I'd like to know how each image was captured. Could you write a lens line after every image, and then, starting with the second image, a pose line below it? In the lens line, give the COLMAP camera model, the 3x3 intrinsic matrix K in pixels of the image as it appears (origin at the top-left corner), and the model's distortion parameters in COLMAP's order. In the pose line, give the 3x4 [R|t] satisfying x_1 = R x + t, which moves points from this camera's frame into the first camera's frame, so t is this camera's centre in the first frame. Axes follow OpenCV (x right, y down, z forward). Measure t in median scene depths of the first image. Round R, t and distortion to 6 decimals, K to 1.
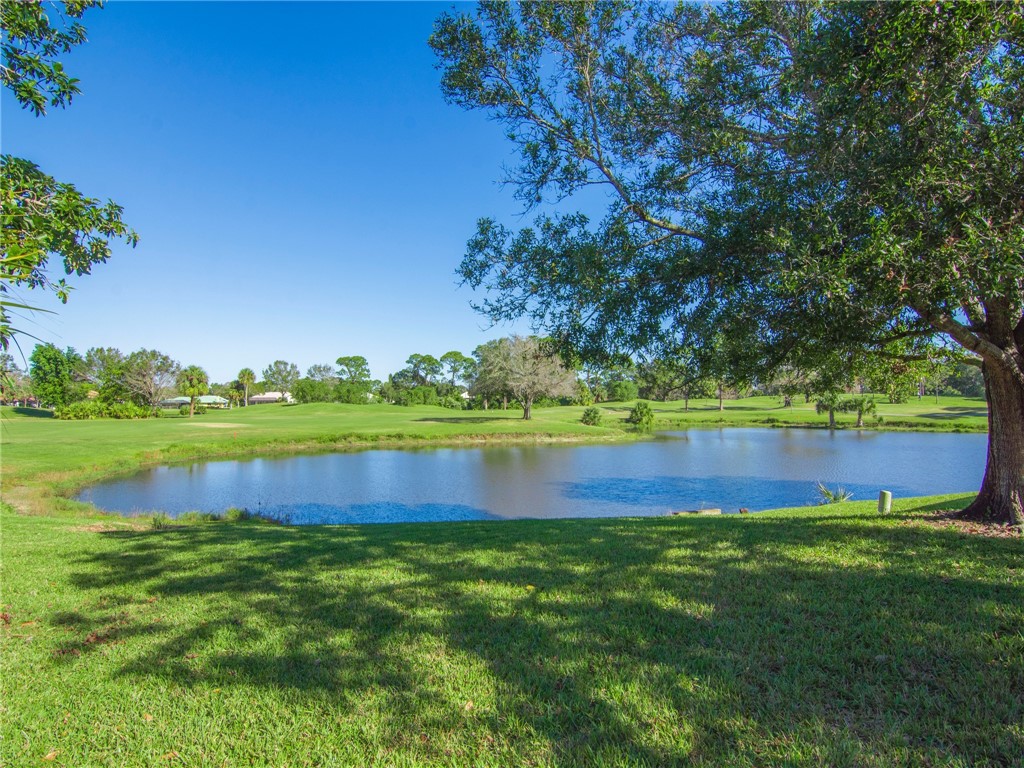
lens RADIAL K [[513.7, 0, 512.9], [0, 513.7, 382.6], [0, 0, 1]] dist [-0.011960, -0.002445]
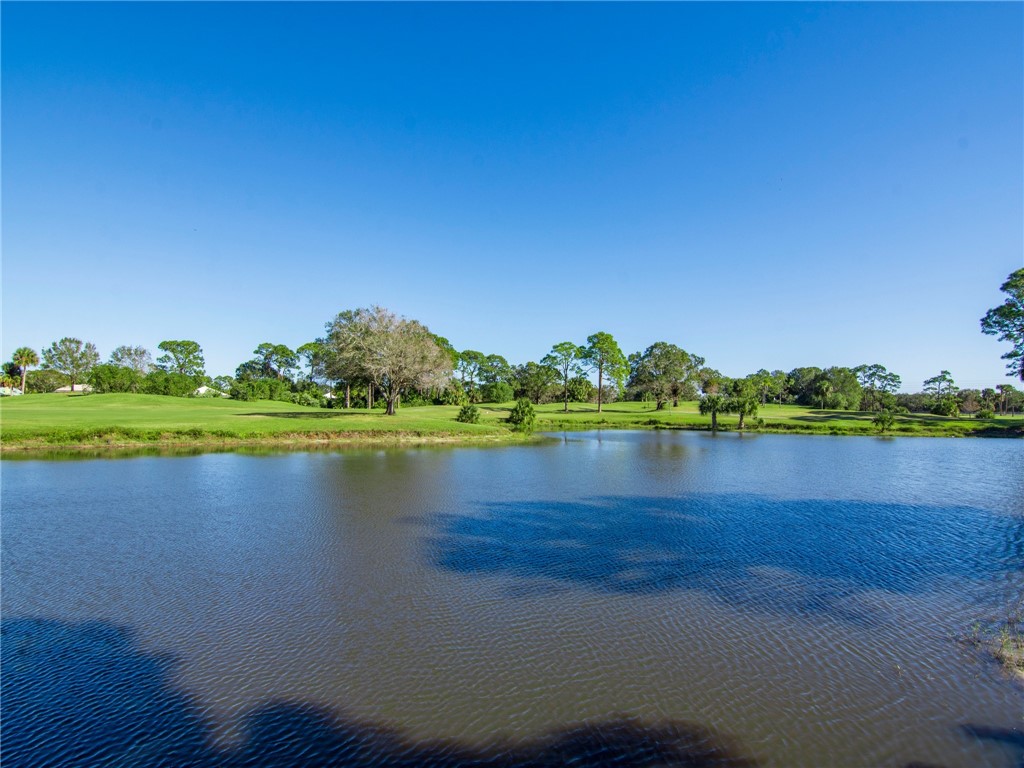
lens RADIAL K [[490.4, 0, 520.0], [0, 490.4, 394.2], [0, 0, 1]] dist [-0.022777, -0.004051]
pose [[0.963964, 0.028316, 0.264520, 0.015857], [-0.030986, 0.999502, 0.005925, 0.023102], [-0.264220, -0.013908, 0.964362, 0.172546]]
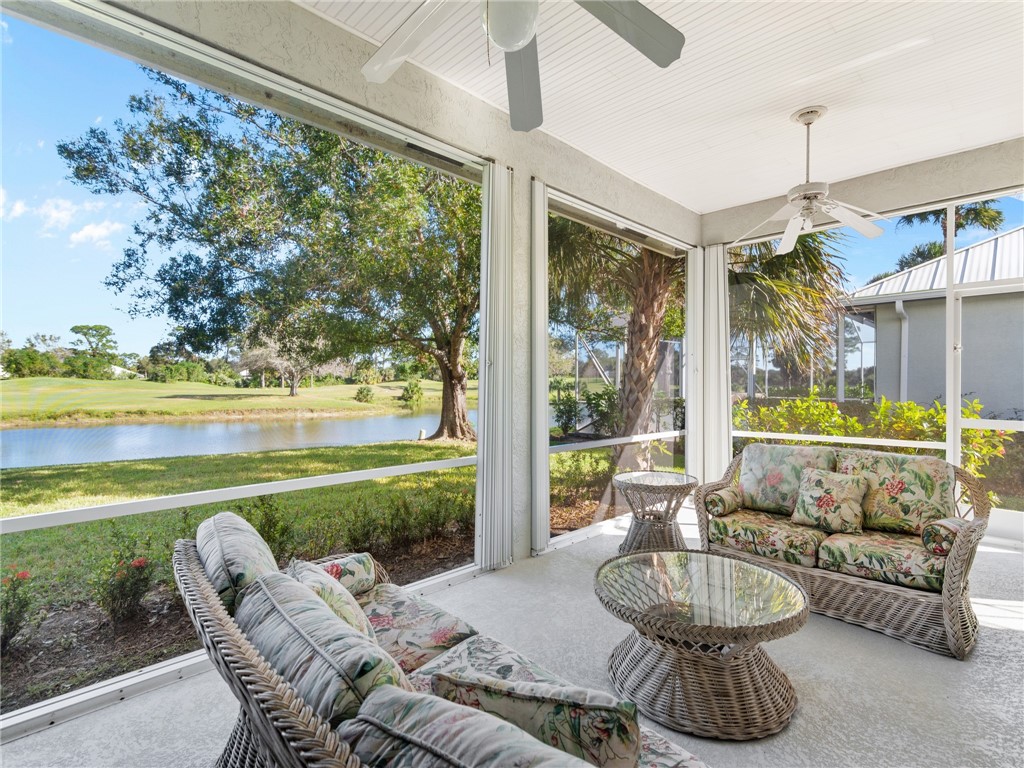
lens RADIAL K [[495.3, 0, 517.3], [0, 495.3, 382.4], [0, 0, 1]] dist [-0.010997, 0.002233]
pose [[0.921813, 0.014218, 0.387373, 0.046022], [-0.028884, 0.999068, 0.032065, -0.001340], [-0.386556, -0.040747, 0.921365, -0.079224]]
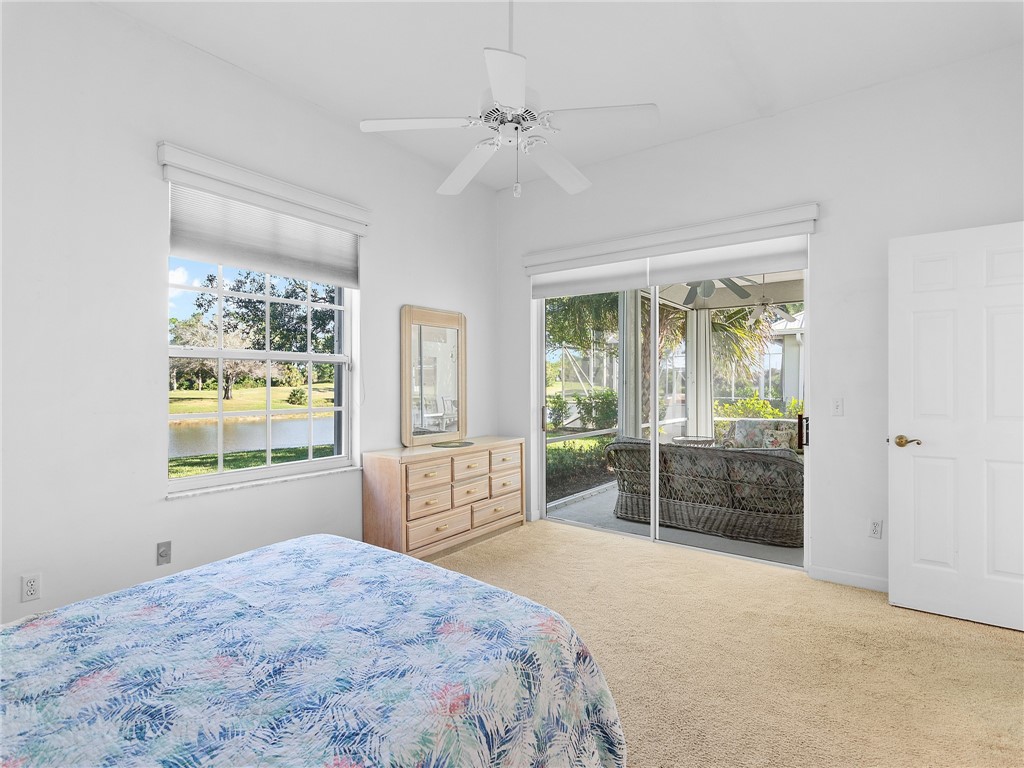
lens RADIAL K [[504.2, 0, 520.8], [0, 504.2, 384.4], [0, 0, 1]] dist [-0.017458, 0.000199]
pose [[0.846716, 0.011120, 0.531928, -0.007007], [-0.031358, 0.999087, 0.029029, -0.003278], [-0.531120, -0.041260, 0.846292, -0.106818]]
